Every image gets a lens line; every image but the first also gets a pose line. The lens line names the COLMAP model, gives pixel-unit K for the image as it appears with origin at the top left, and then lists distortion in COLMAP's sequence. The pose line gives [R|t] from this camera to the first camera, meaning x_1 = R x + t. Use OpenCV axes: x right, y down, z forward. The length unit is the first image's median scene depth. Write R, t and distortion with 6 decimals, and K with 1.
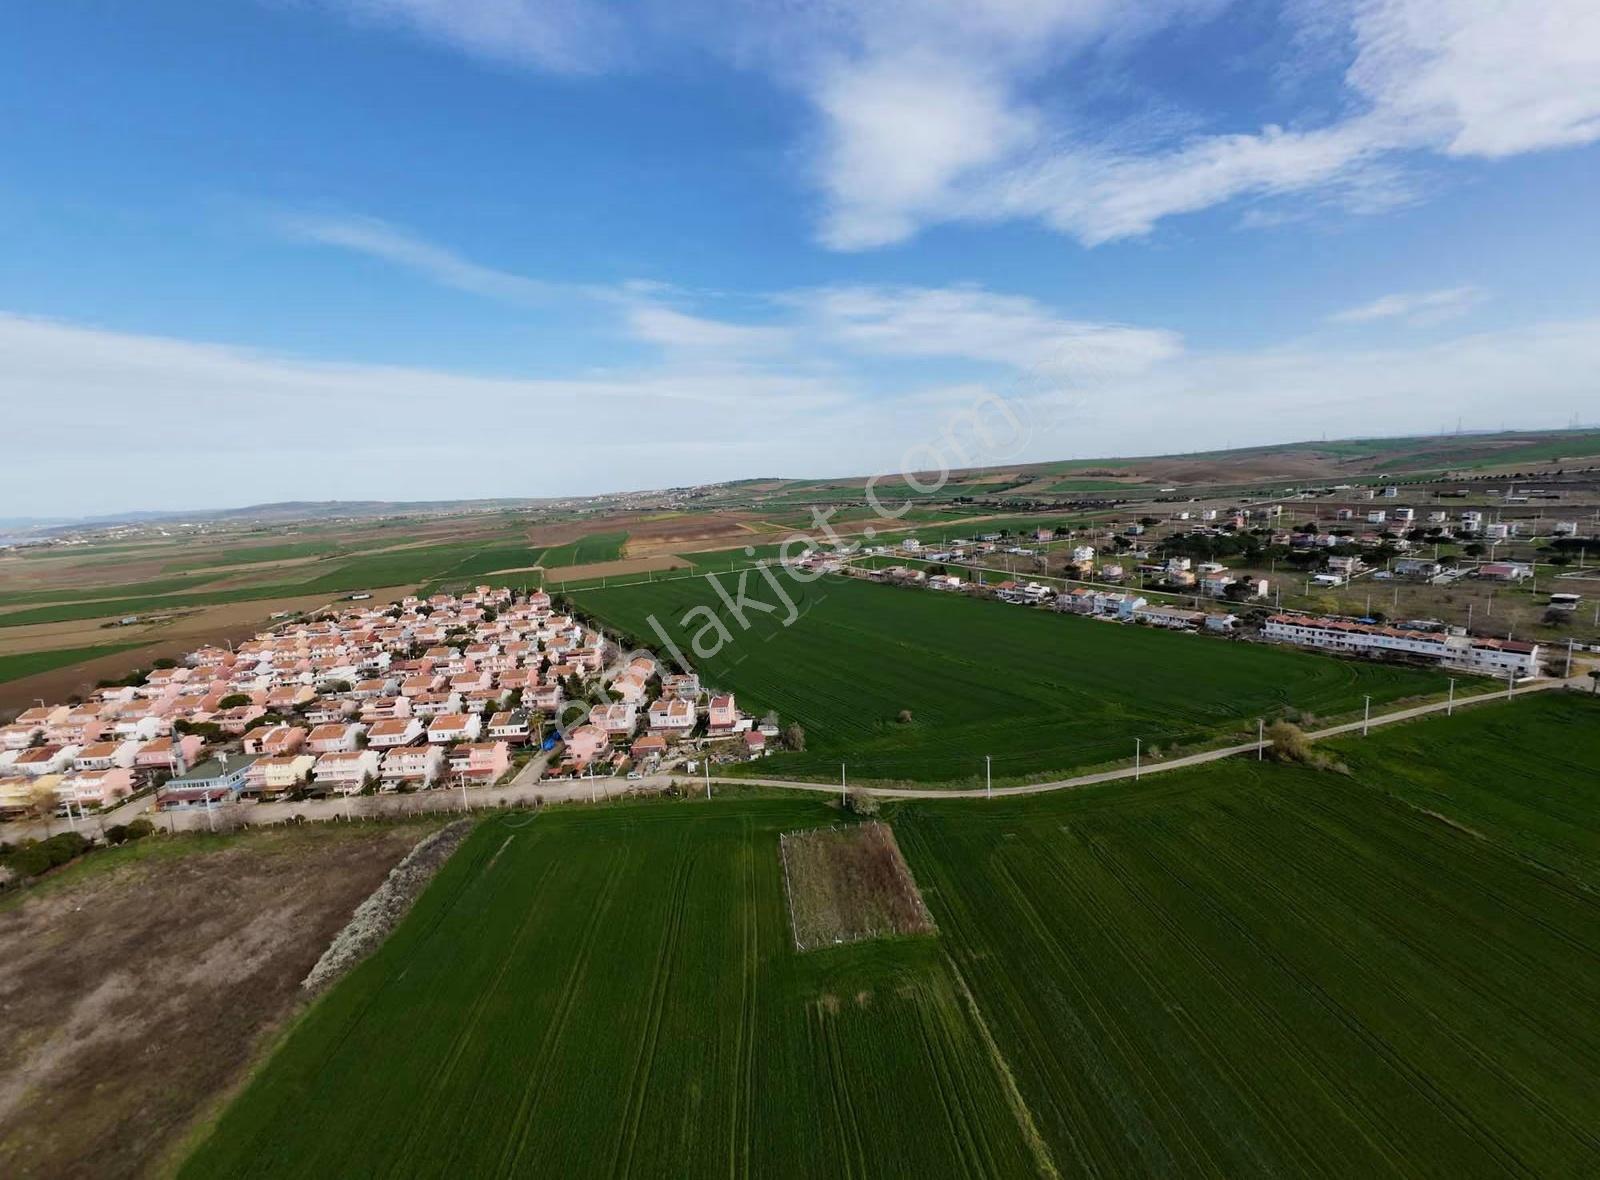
lens RADIAL K [[623.6, 0, 800.8], [0, 623.6, 576.2], [0, 0, 1]] dist [-0.005497, 0.002458]
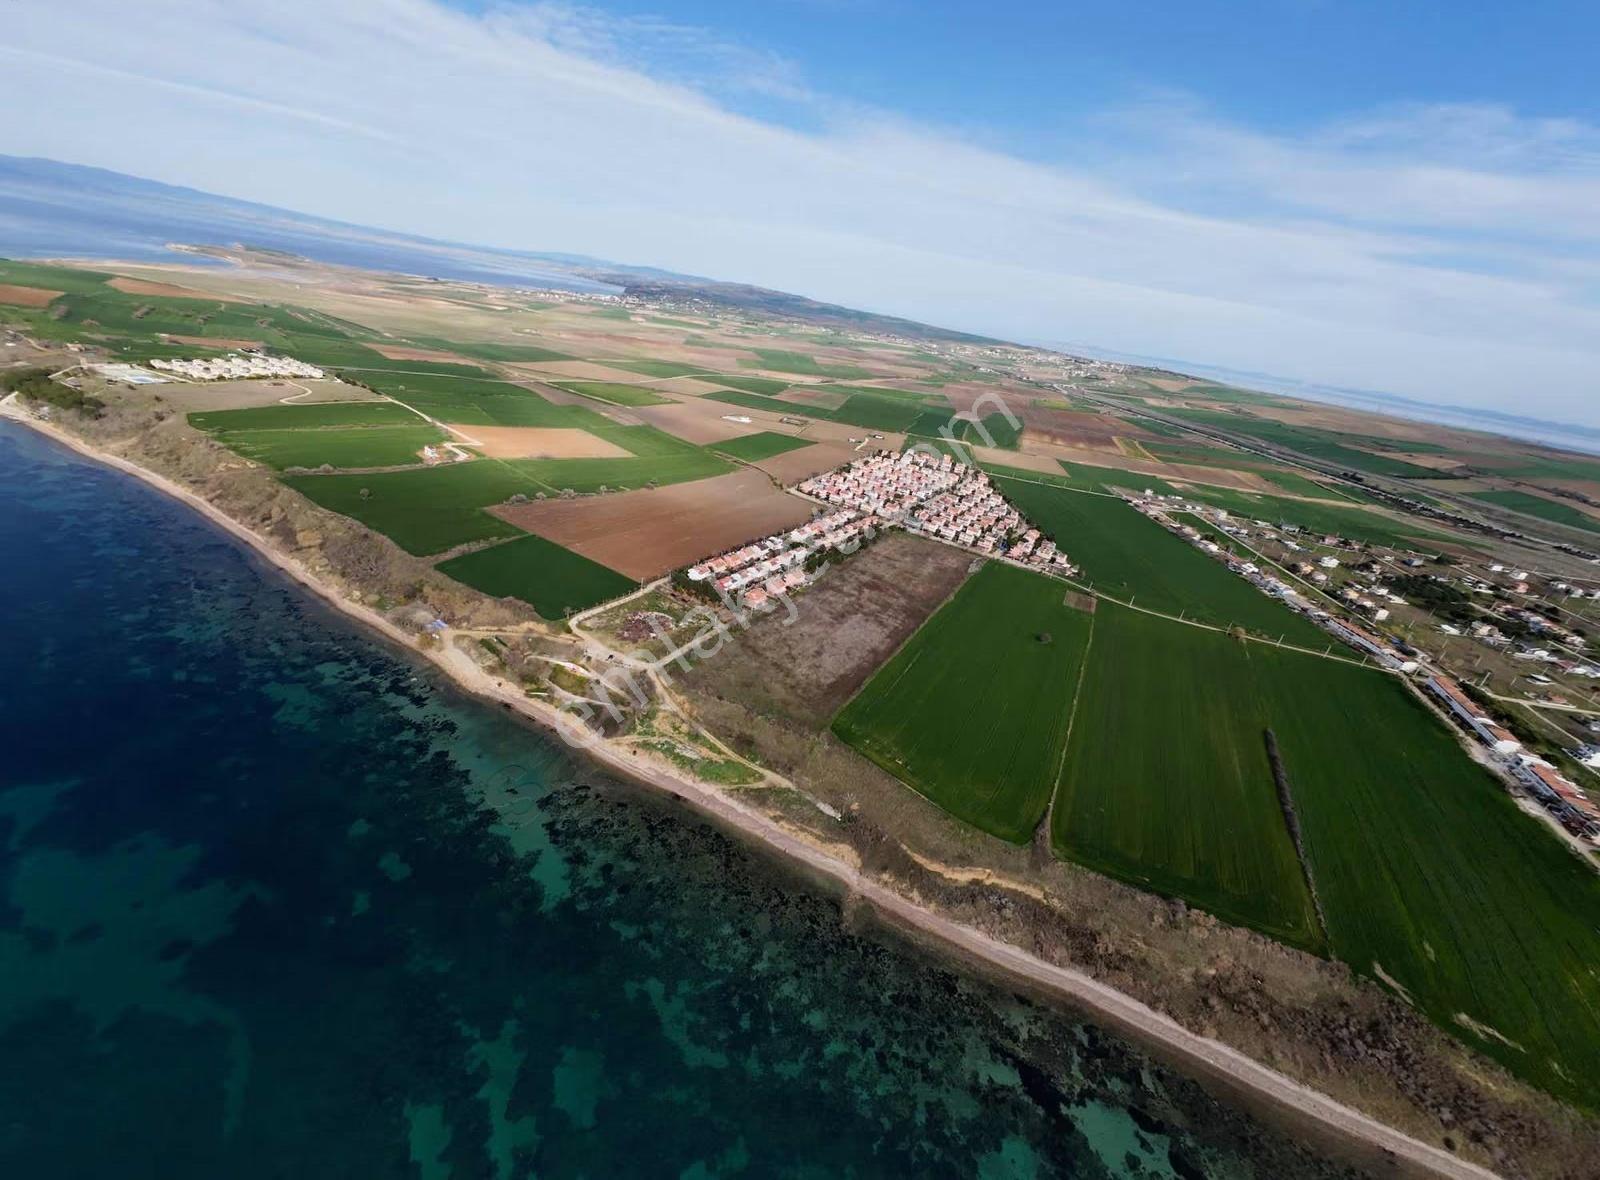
lens RADIAL K [[623.6, 0, 800.8], [0, 623.6, 576.2], [0, 0, 1]] dist [-0.005497, 0.002458]
pose [[0.813917, 0.386869, -0.433440, 0.121507], [-0.268959, 0.912195, 0.309131, -0.193936], [0.514975, -0.135030, 0.846503, -1.438048]]
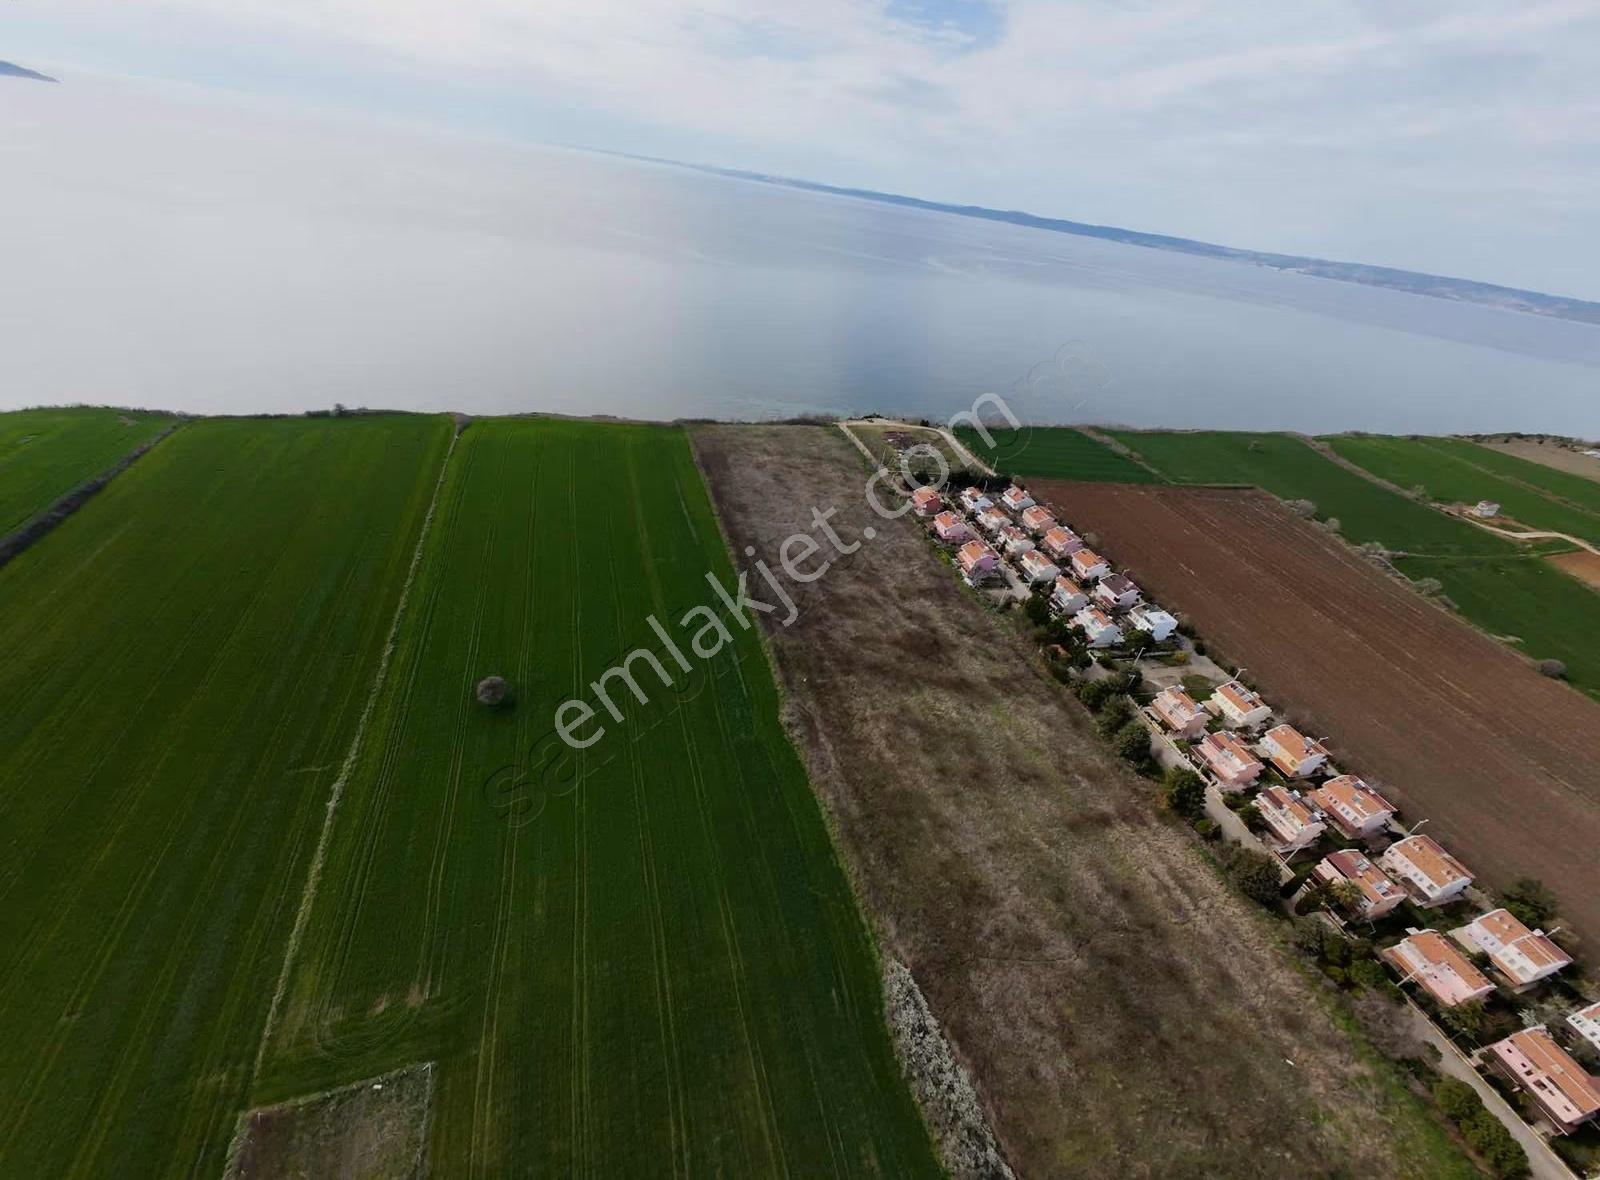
lens RADIAL K [[623.6, 0, 800.8], [0, 623.6, 576.2], [0, 0, 1]] dist [-0.005497, 0.002458]
pose [[-0.971522, 0.051850, -0.231207, -0.127174], [-0.115835, 0.747294, 0.654319, -0.218114], [0.206706, 0.662467, -0.720007, 0.448228]]
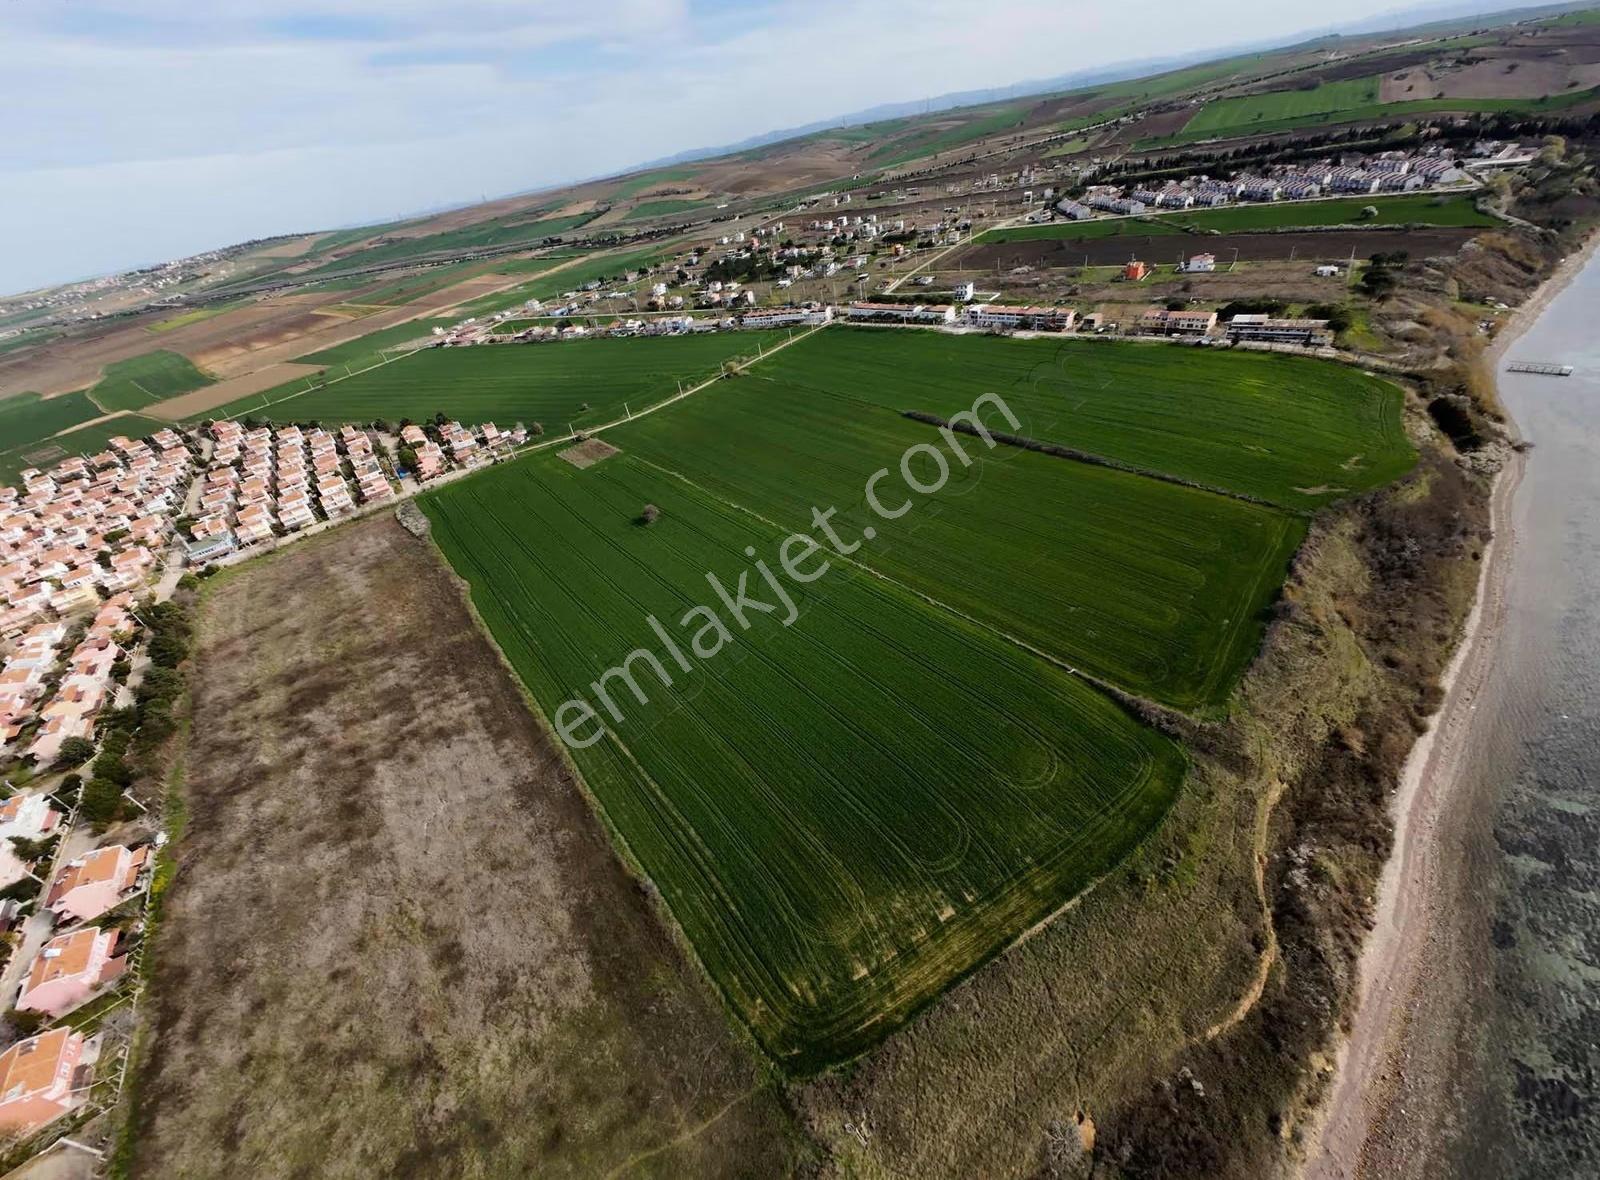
lens RADIAL K [[623.6, 0, 800.8], [0, 623.6, 576.2], [0, 0, 1]] dist [-0.005497, 0.002458]
pose [[0.818104, -0.386792, 0.425555, -0.221769], [0.189600, 0.880048, 0.435392, -0.026707], [-0.542915, -0.275511, 0.793307, -0.758903]]
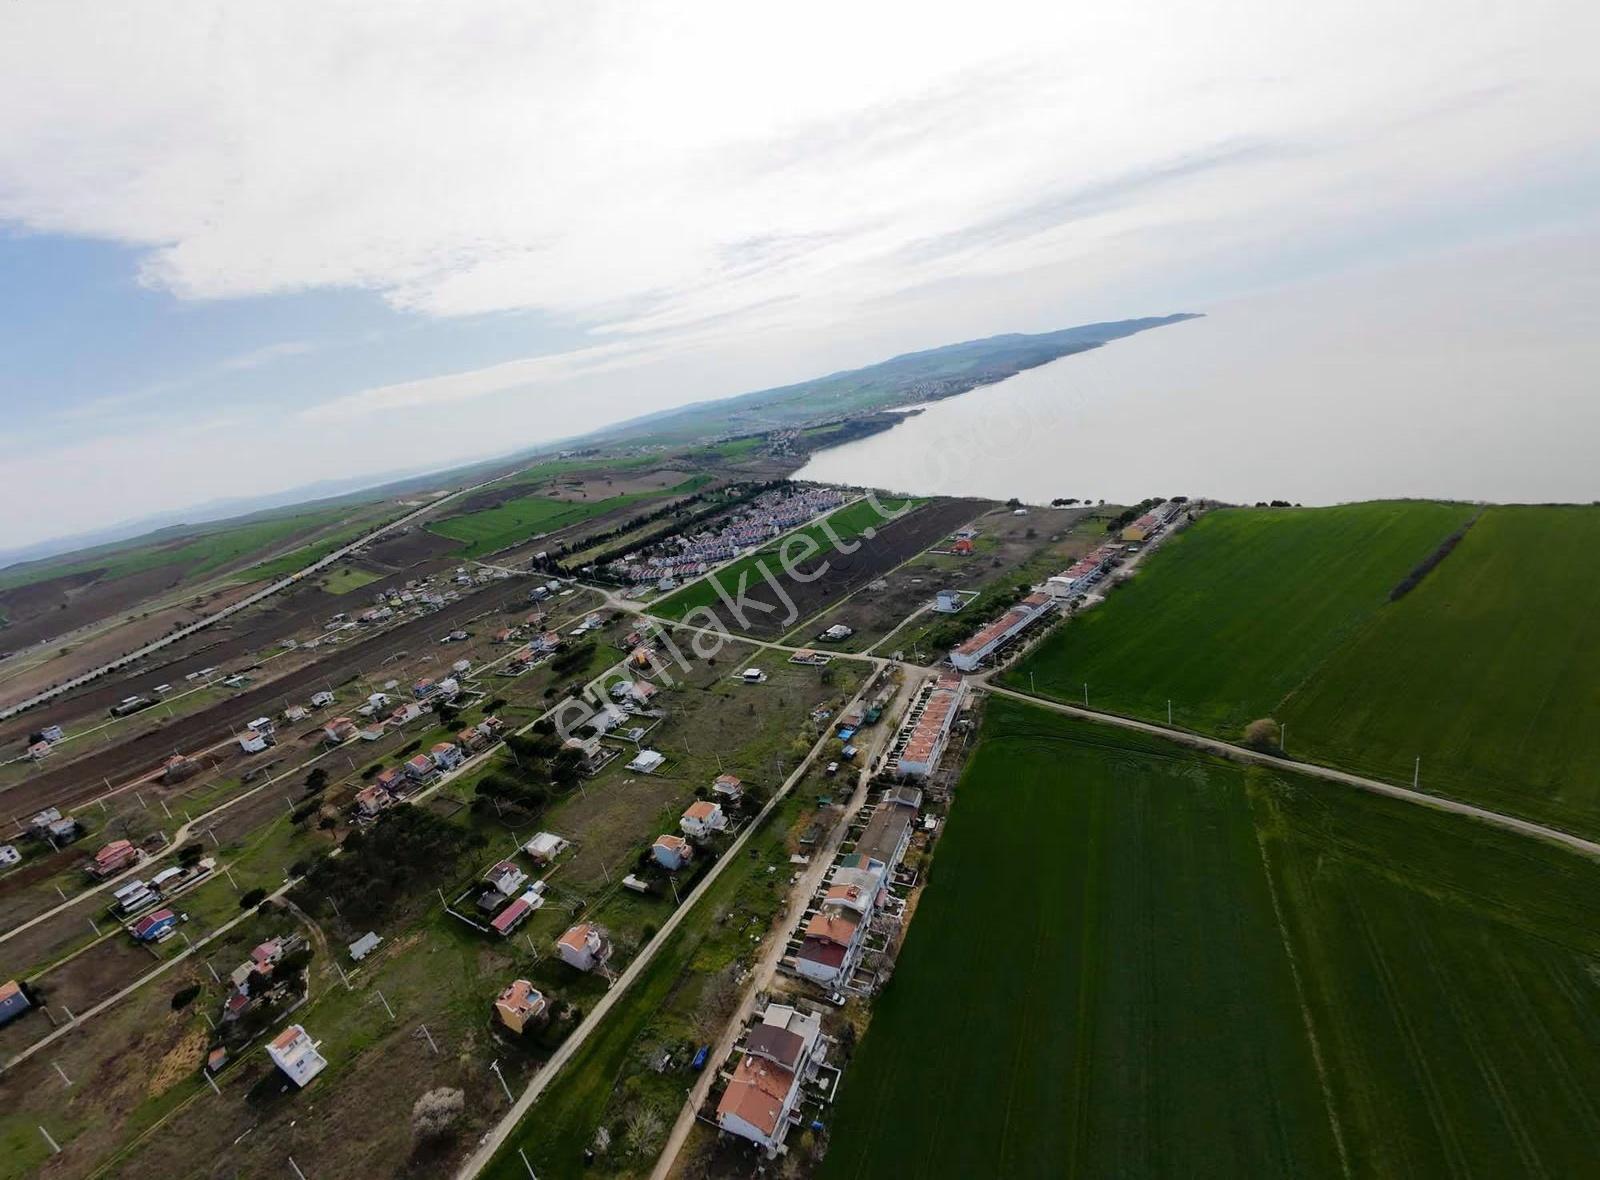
lens RADIAL K [[623.6, 0, 800.8], [0, 623.6, 576.2], [0, 0, 1]] dist [-0.005497, 0.002458]
pose [[-0.464773, -0.109534, 0.878629, 0.022159], [0.351495, 0.887954, 0.296629, -0.451581], [-0.812673, 0.446699, -0.374197, 1.173954]]
